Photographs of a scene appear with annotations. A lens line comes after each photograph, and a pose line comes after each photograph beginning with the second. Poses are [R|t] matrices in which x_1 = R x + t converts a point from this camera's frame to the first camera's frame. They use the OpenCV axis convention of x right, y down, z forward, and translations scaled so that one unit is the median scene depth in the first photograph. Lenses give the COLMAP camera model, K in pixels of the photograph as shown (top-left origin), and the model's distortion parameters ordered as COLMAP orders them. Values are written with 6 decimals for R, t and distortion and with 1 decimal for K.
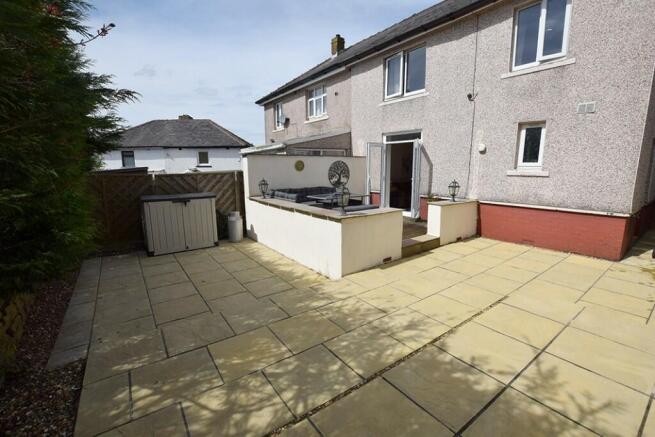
lens RADIAL K [[289.2, 0, 329.9], [0, 289.2, 219.4], [0, 0, 1]] dist [-0.029108, 0.001439]
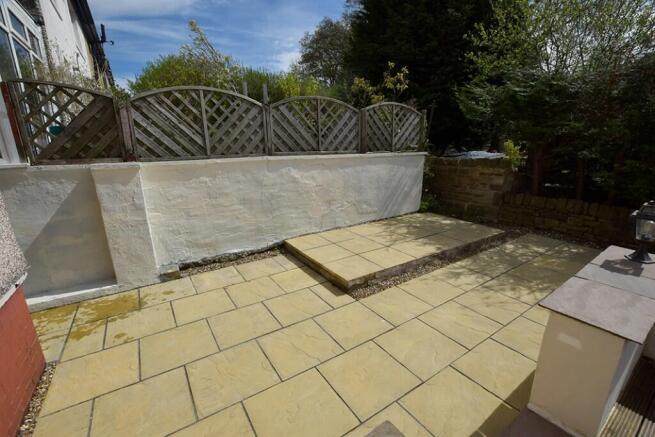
lens RADIAL K [[289.2, 0, 329.9], [0, 289.2, 219.4], [0, 0, 1]] dist [-0.029108, 0.001439]
pose [[-0.998498, 0.016579, 0.052222, 0.657981], [0.037090, 0.906060, 0.421521, -0.356061], [-0.040327, 0.422825, -0.905314, 1.740234]]
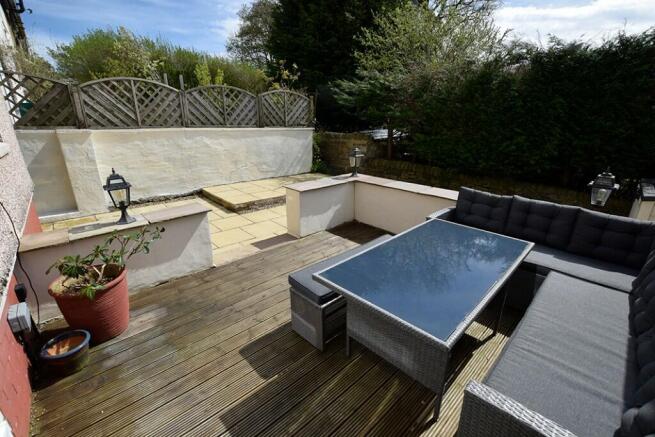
lens RADIAL K [[289.2, 0, 329.9], [0, 289.2, 219.4], [0, 0, 1]] dist [-0.029108, 0.001439]
pose [[-0.992786, 0.039938, -0.113052, 0.326030], [-0.020262, 0.873449, 0.486494, -0.469995], [0.118174, 0.485275, -0.866339, 2.407215]]
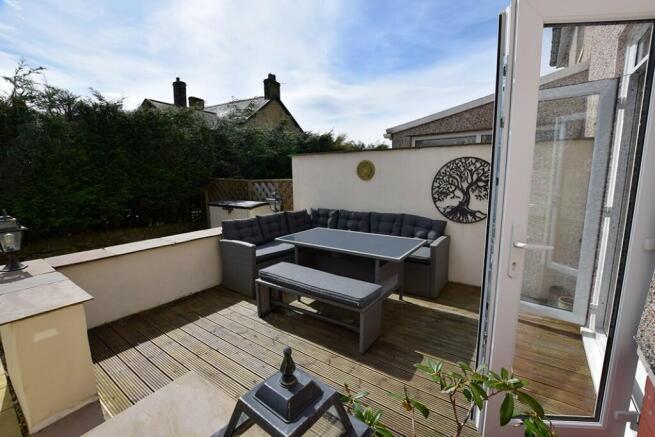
lens RADIAL K [[289.2, 0, 329.9], [0, 289.2, 219.4], [0, 0, 1]] dist [-0.029108, 0.001439]
pose [[0.299279, 0.150225, -0.942266, 0.859744], [-0.158901, 0.981585, 0.106024, -0.311081], [0.940841, 0.117996, 0.317639, 1.693693]]
